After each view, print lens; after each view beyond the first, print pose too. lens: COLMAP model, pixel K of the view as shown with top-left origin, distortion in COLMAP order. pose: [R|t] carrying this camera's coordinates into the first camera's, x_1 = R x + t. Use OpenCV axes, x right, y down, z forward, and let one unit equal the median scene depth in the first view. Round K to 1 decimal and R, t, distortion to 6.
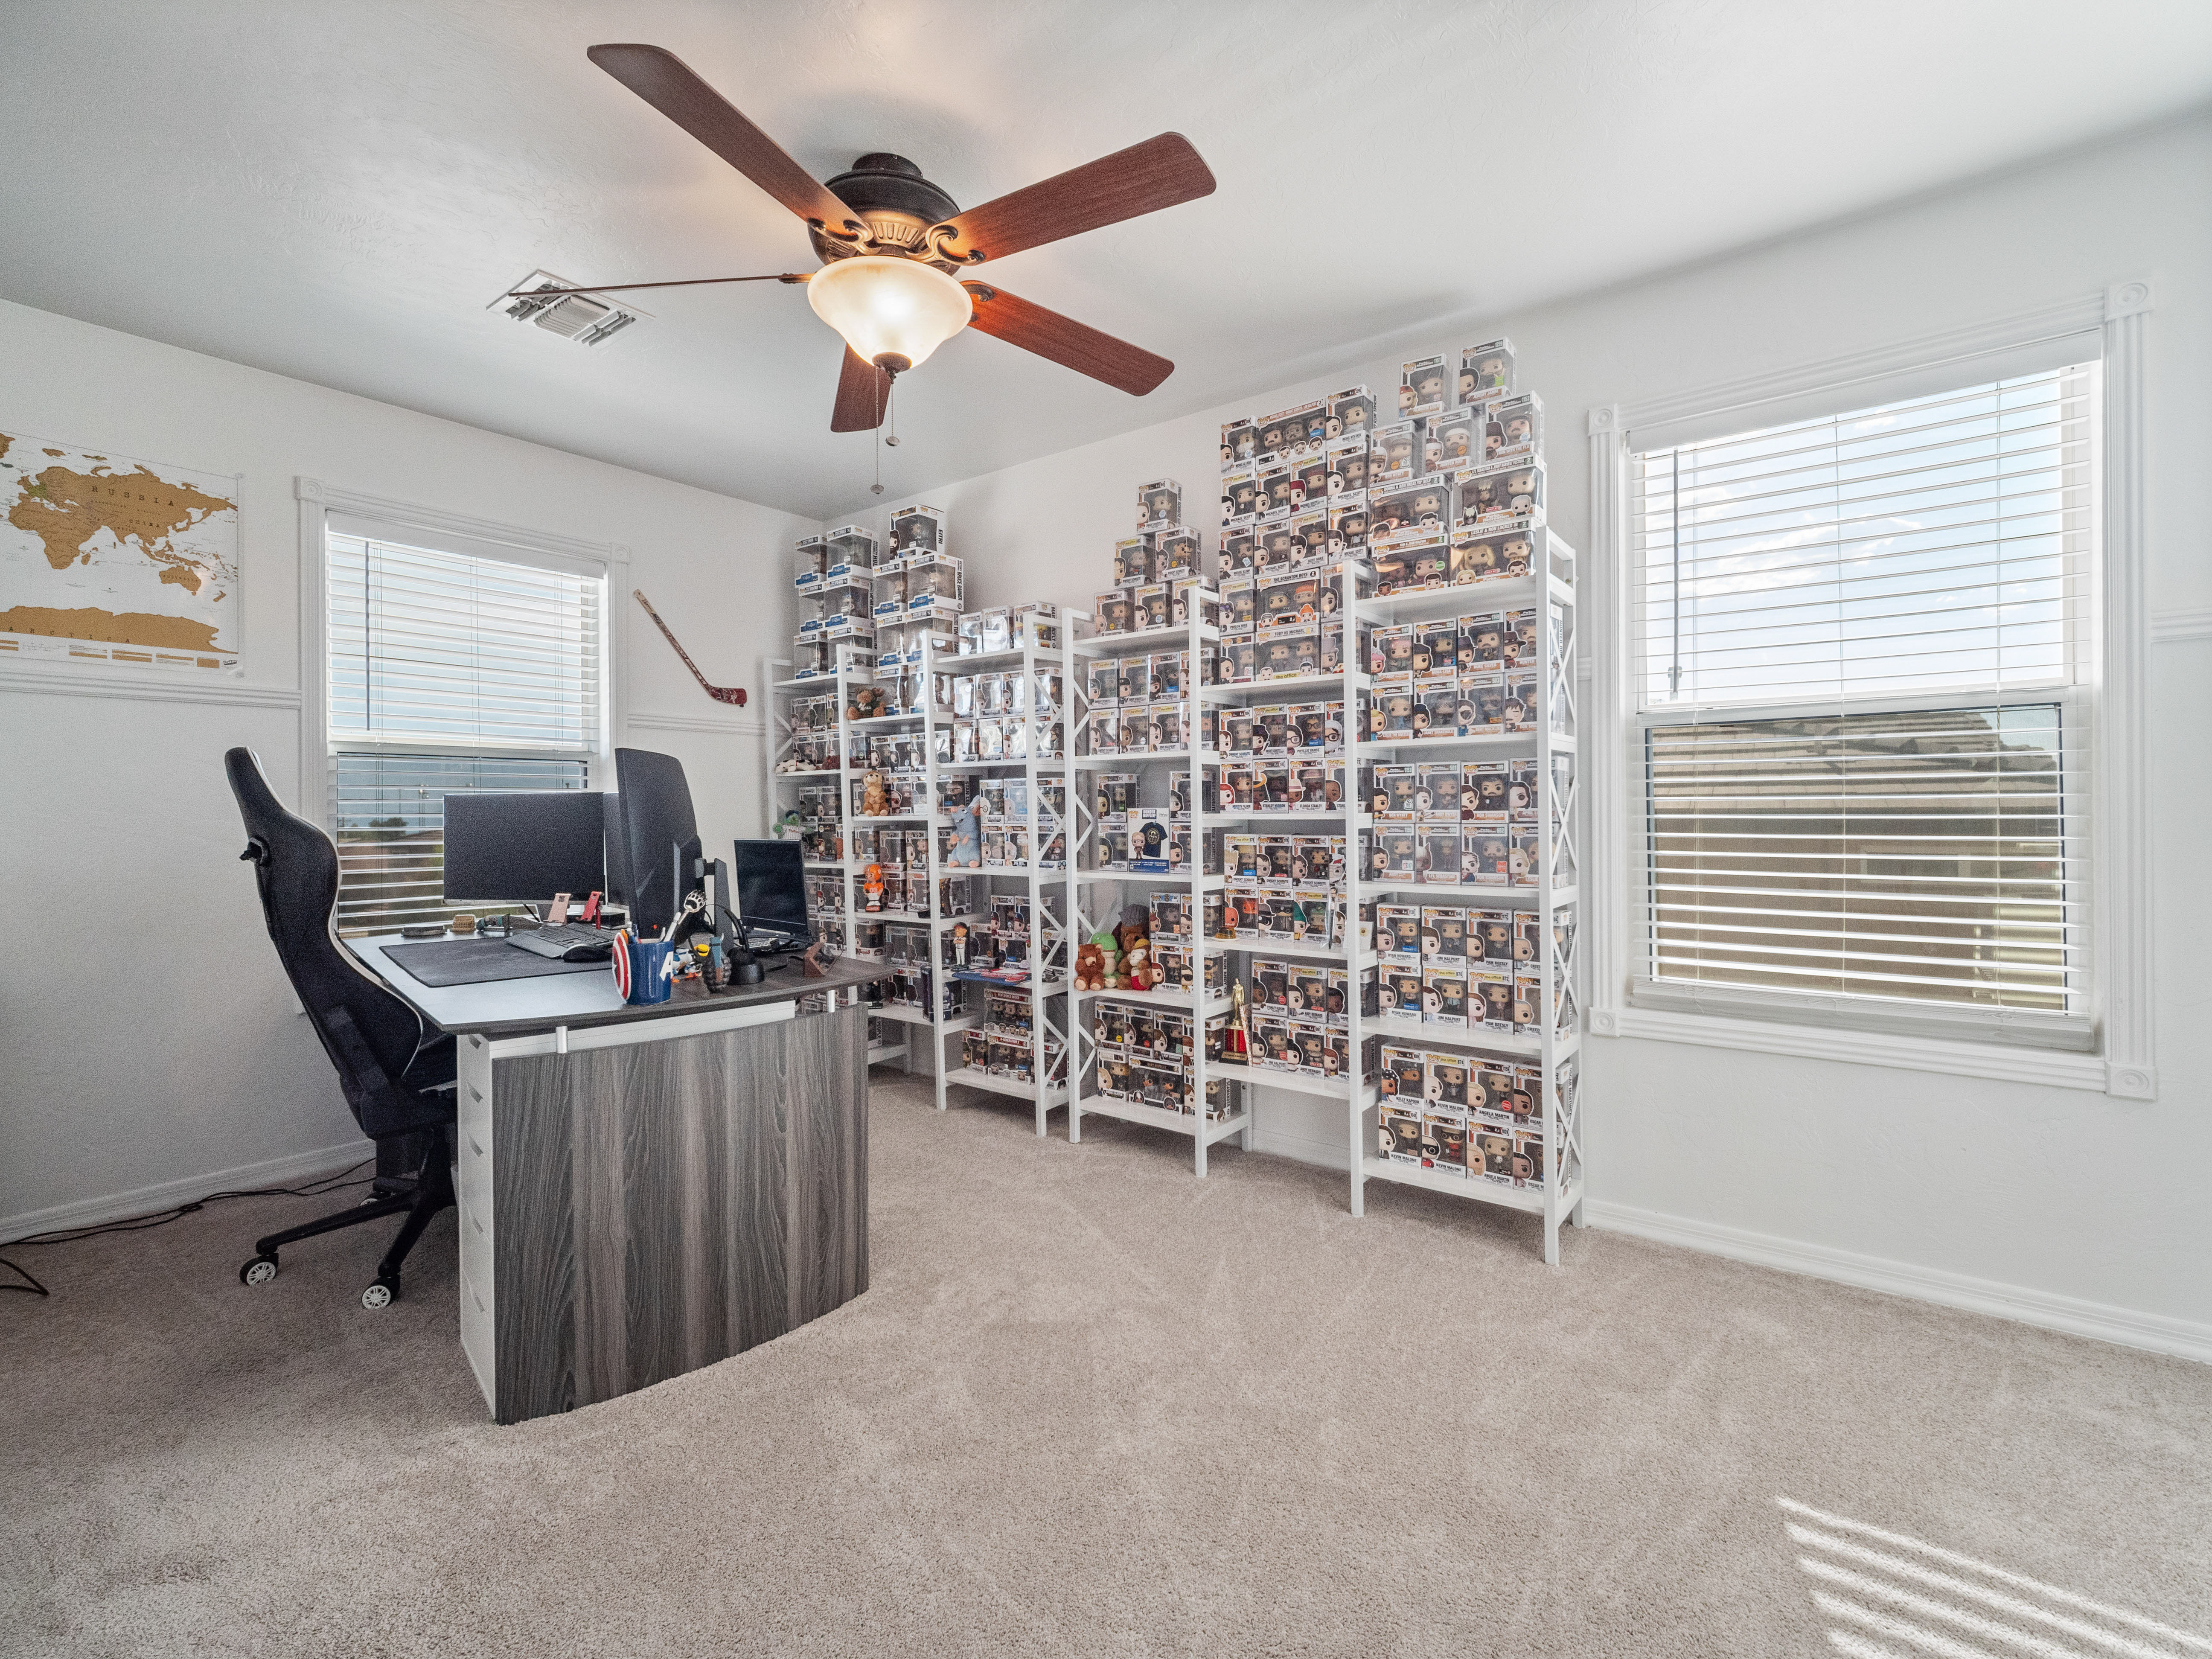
lens RADIAL K [[1003.8, 0, 1105.2], [0, 1003.8, 821.2], [0, 0, 1]] dist [0.001433, -0.000490]
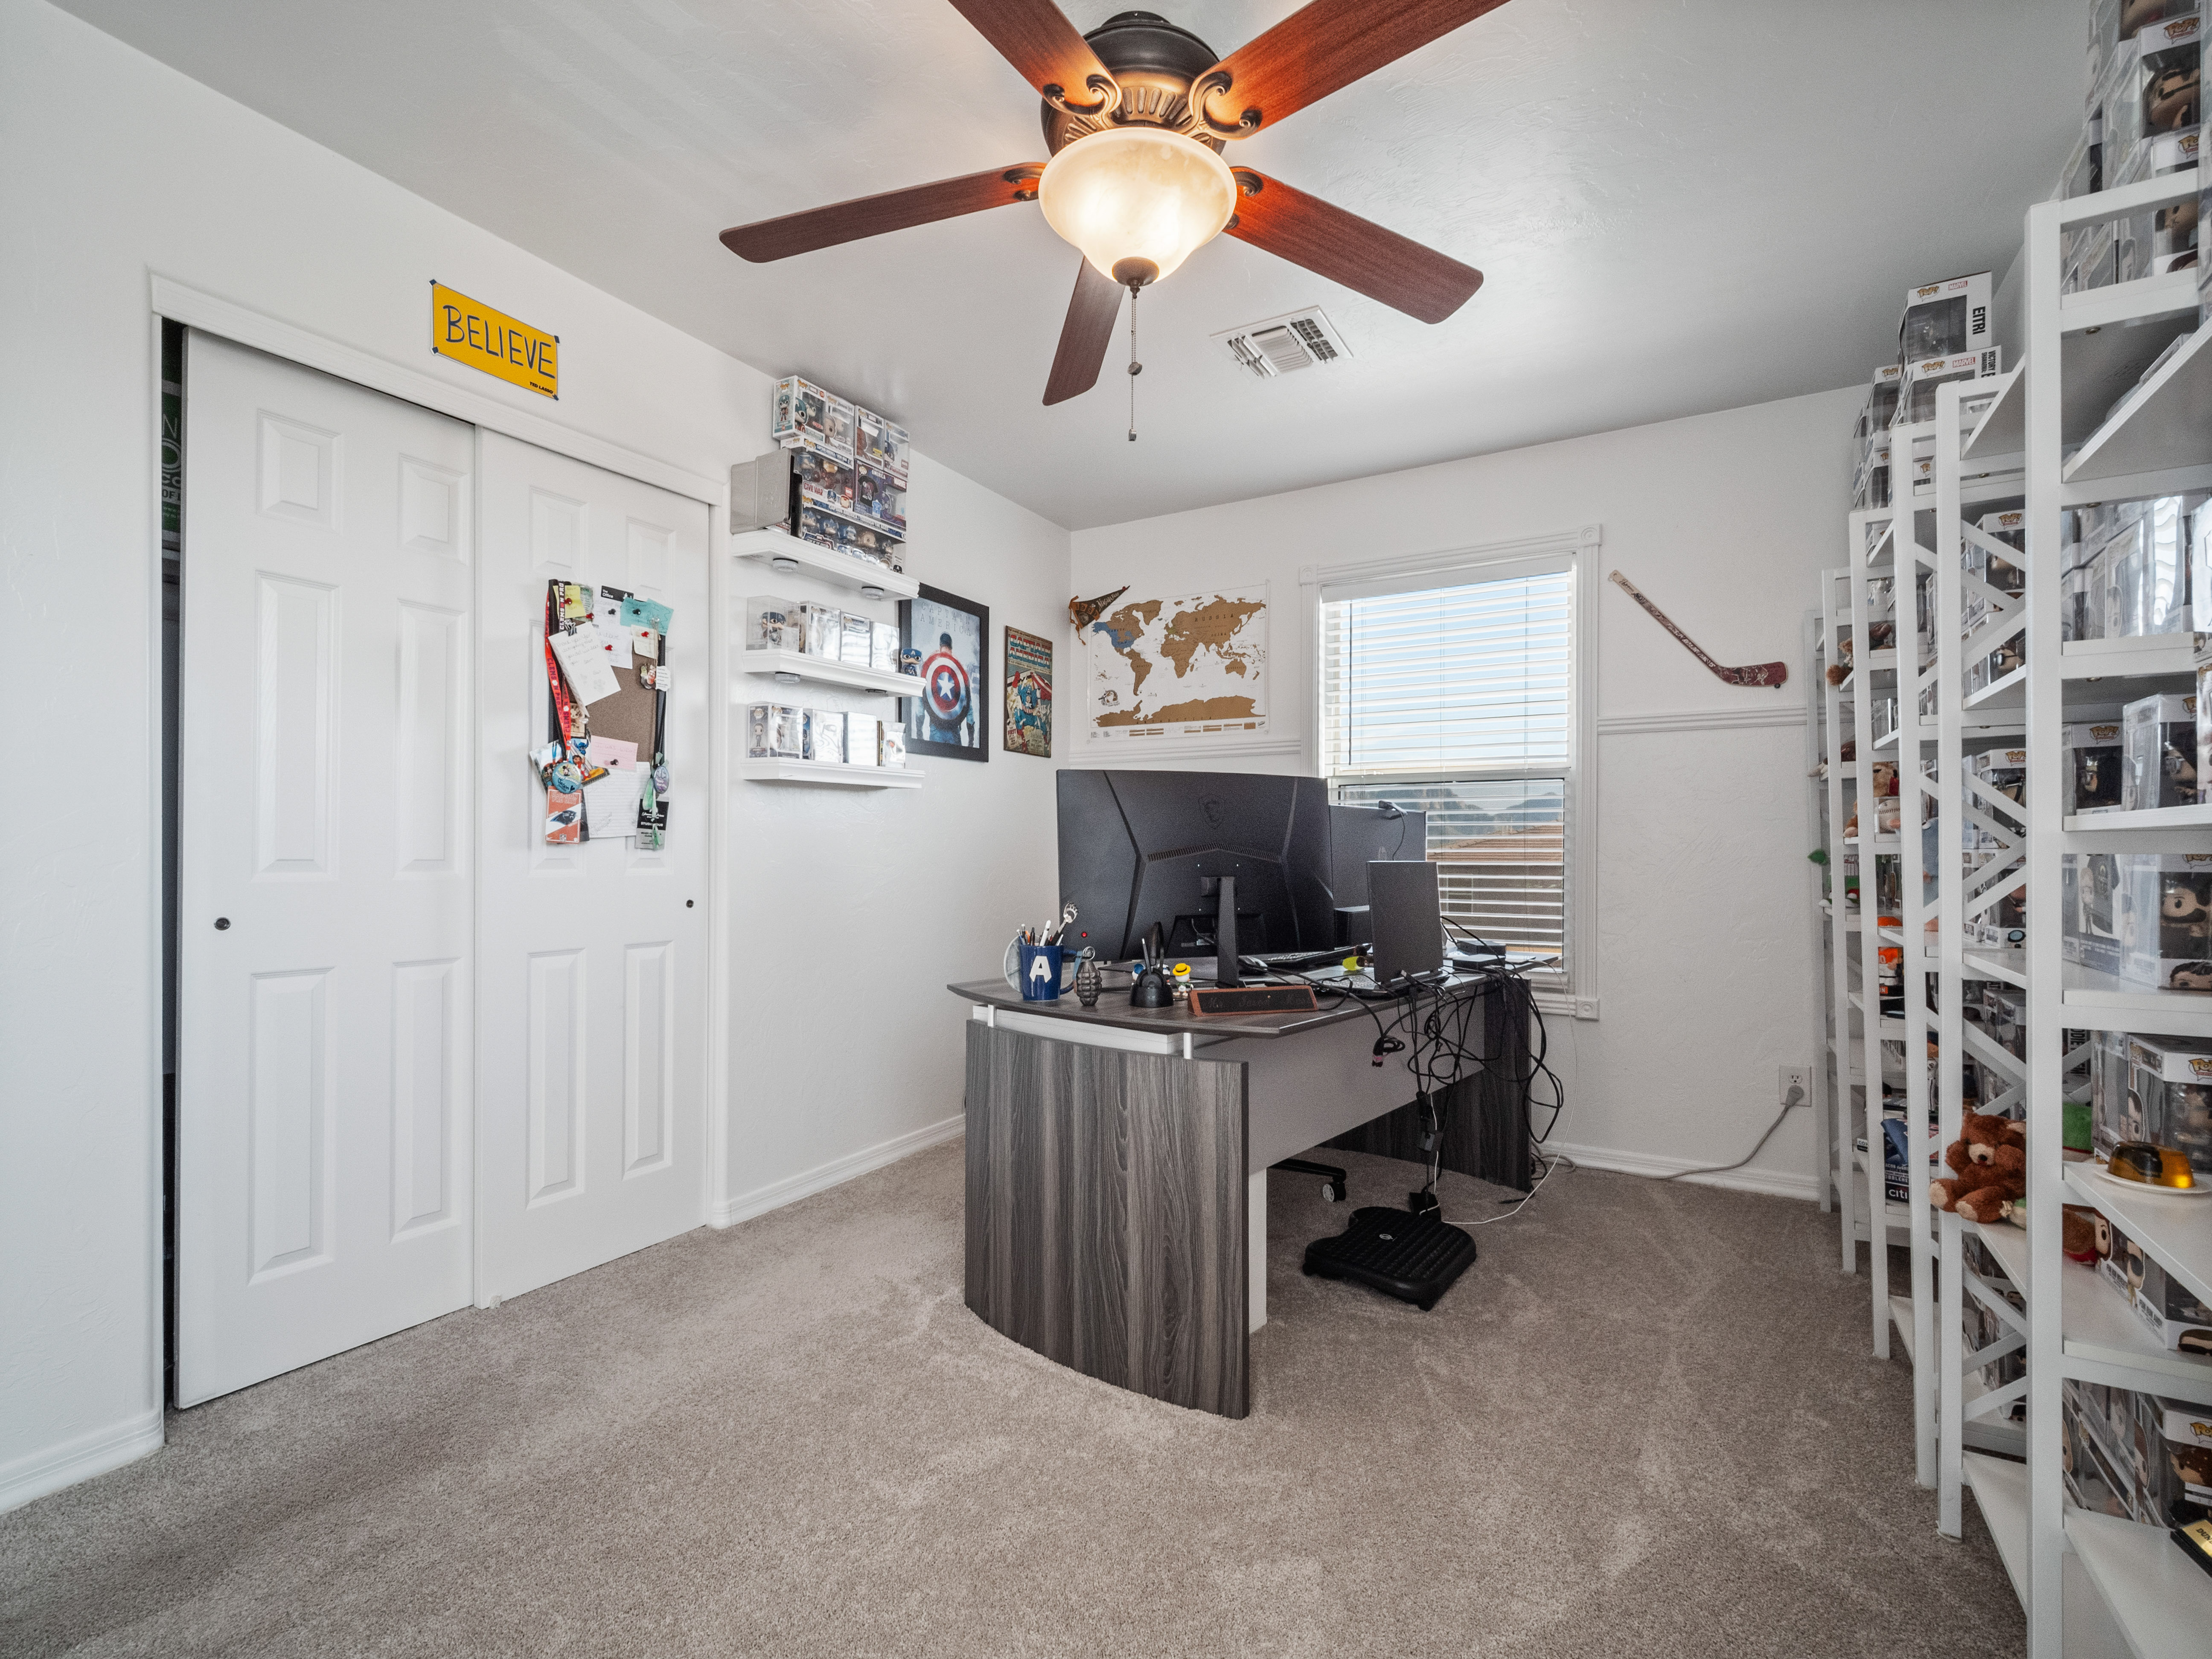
lens RADIAL K [[1010.7, 0, 1111.6], [0, 1010.7, 856.9], [0, 0, 1]] dist [0.000206, -0.002013]
pose [[0.121157, 0.011088, -0.992571, 0.477273], [-0.011189, 0.999889, 0.009804, 0.009450], [0.992570, 0.009918, 0.121268, 0.695876]]
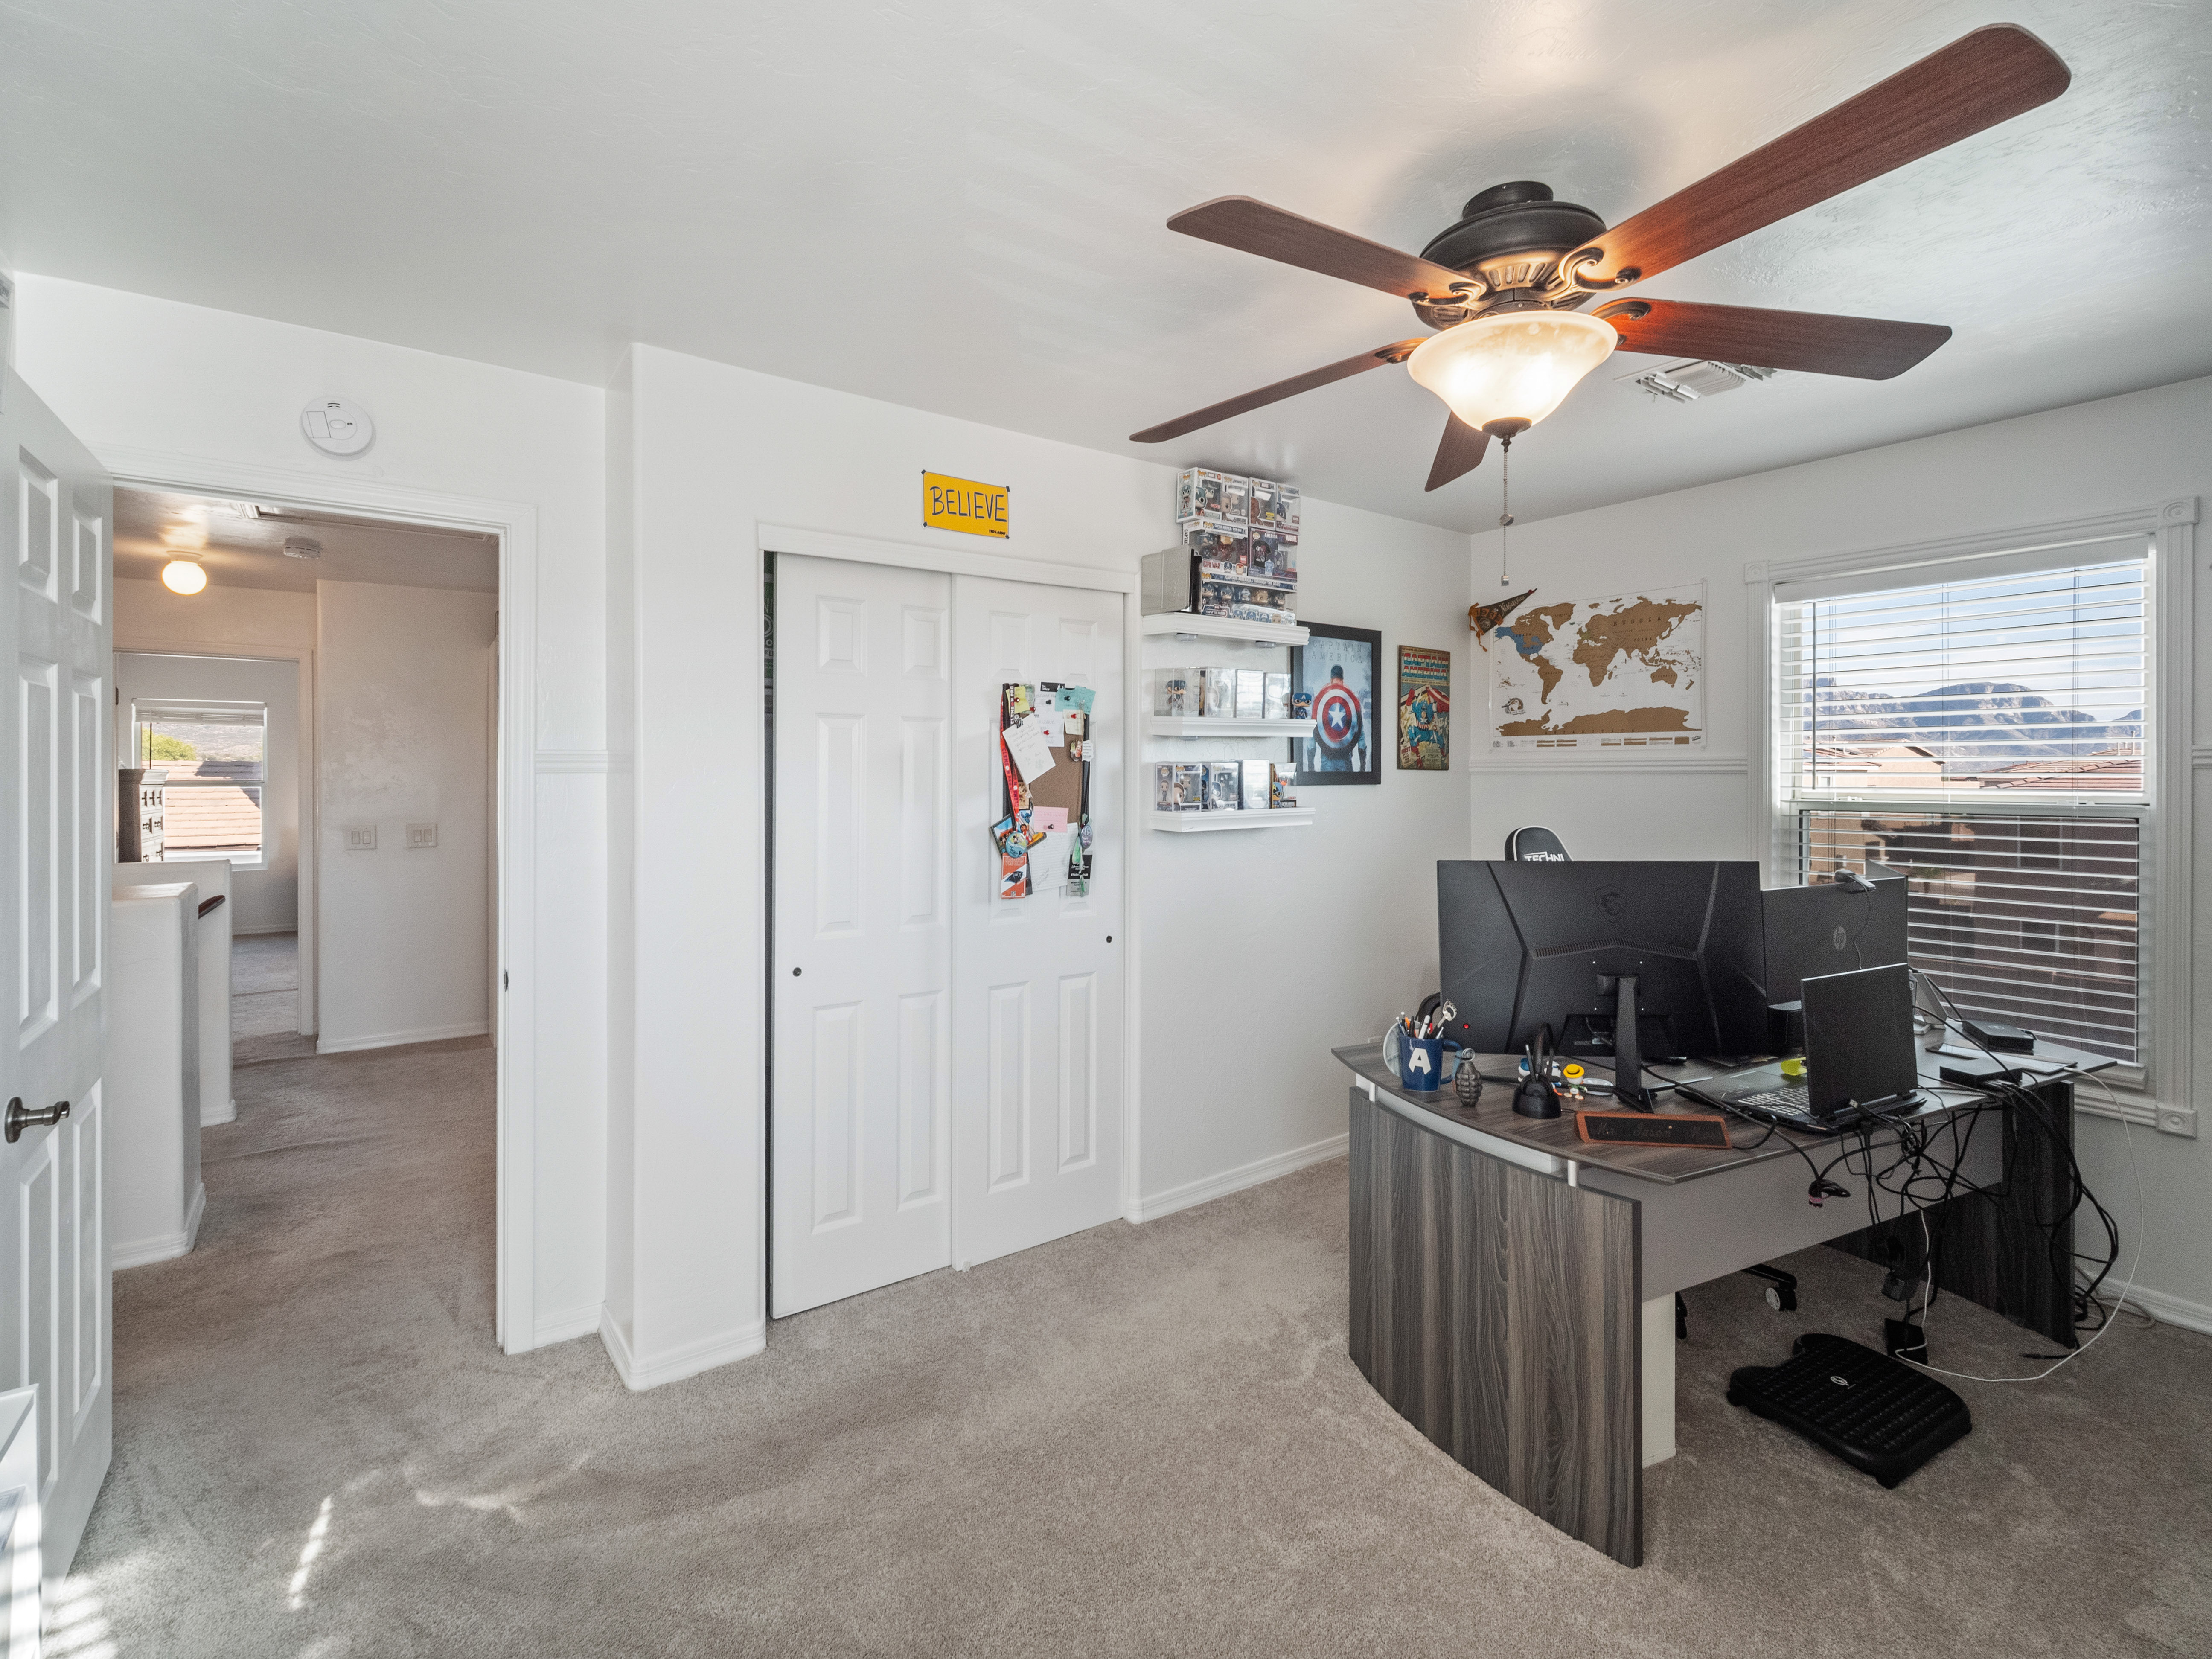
lens RADIAL K [[1019.0, 0, 1073.6], [0, 1019.0, 774.1], [0, 0, 1]] dist [-0.000211, -0.001655]
pose [[-0.306302, 0.010632, -0.951875, 0.559801], [-0.003635, 0.999917, 0.012339, -0.137980], [0.951927, 0.007240, -0.306238, 0.721593]]
